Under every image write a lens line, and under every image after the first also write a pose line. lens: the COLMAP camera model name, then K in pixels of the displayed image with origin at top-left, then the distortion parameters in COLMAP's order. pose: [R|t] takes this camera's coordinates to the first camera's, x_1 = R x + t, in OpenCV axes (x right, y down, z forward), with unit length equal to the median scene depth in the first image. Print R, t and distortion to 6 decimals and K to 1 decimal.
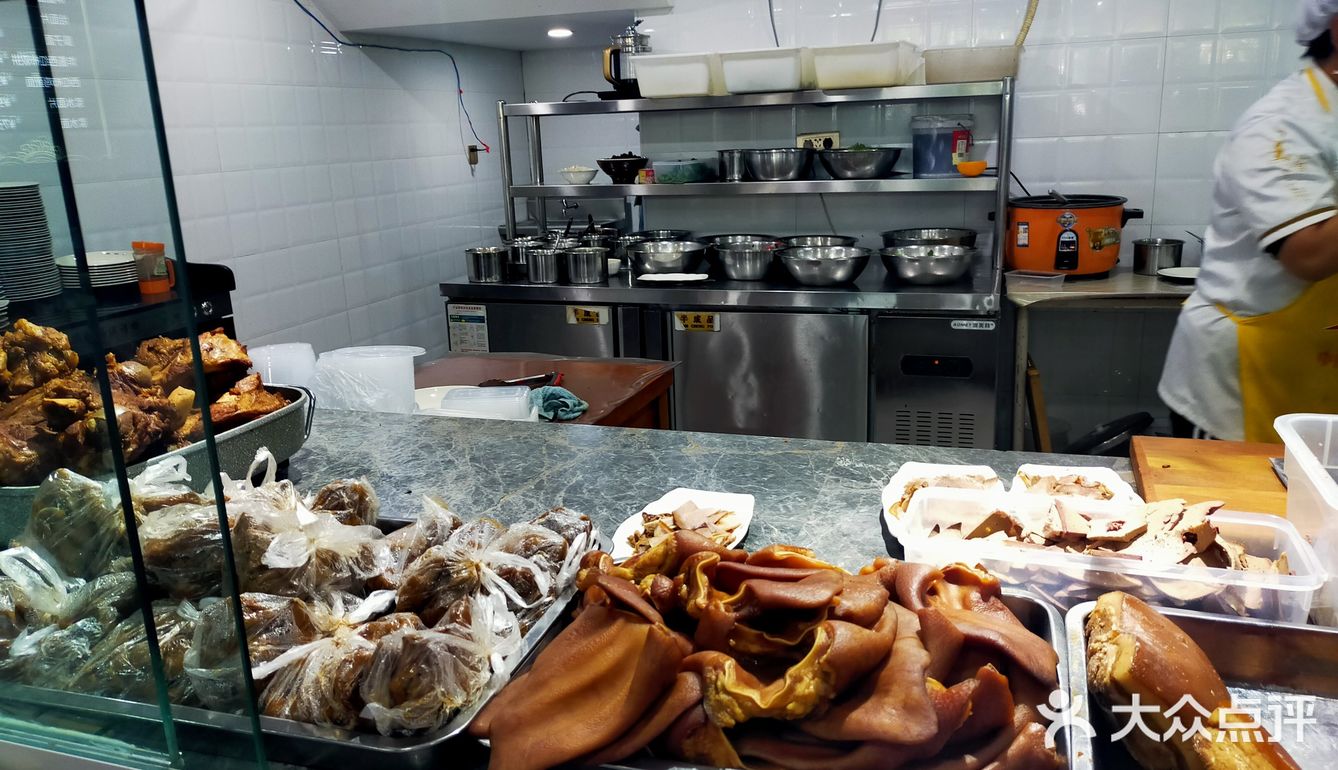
lens RADIAL K [[1013.2, 0, 669.0], [0, 1013.2, 385.0], [0, 0, 1]] dist [0.110628, -0.191351]
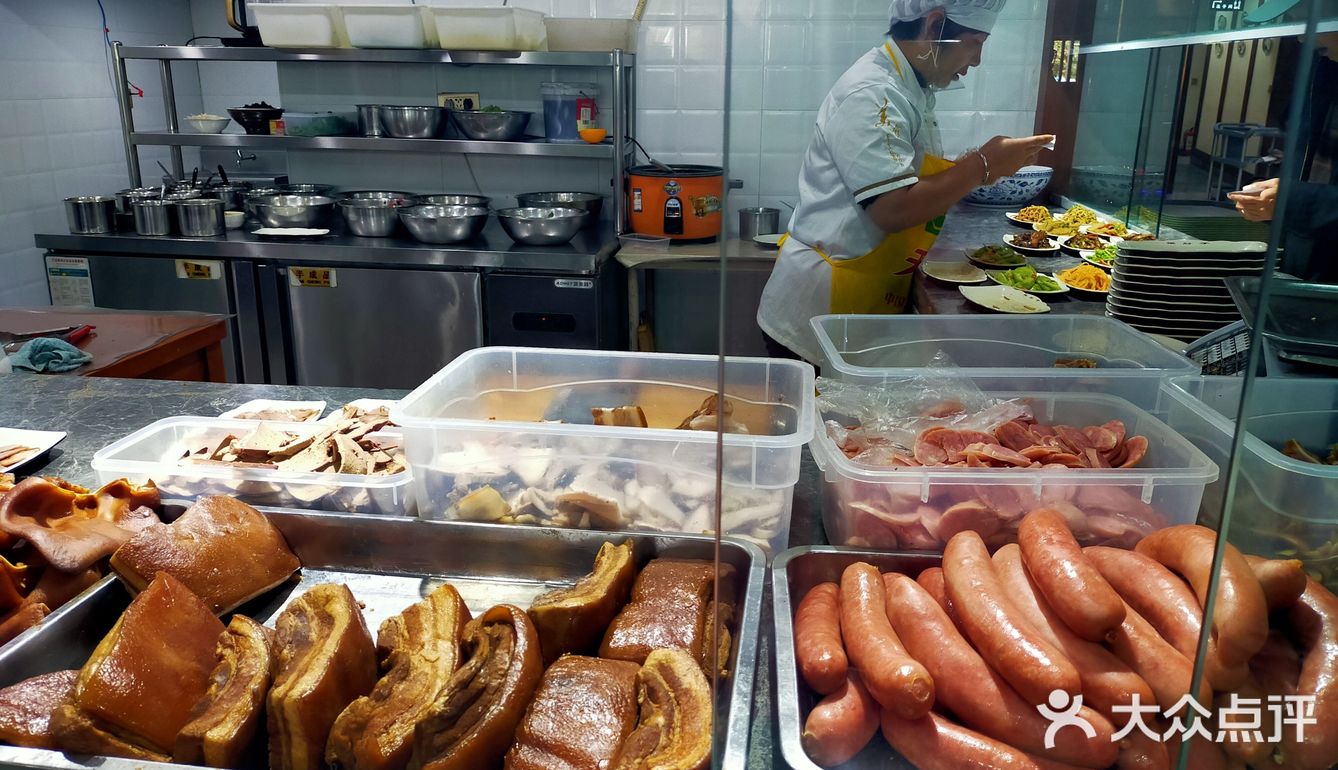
lens RADIAL K [[1013.2, 0, 669.0], [0, 1013.2, 385.0], [0, 0, 1]] dist [0.110628, -0.191351]
pose [[0.977948, -0.012349, 0.208485, 0.148673], [0.004993, 0.999347, 0.035772, 0.008155], [-0.208791, -0.033943, 0.977371, -0.050959]]
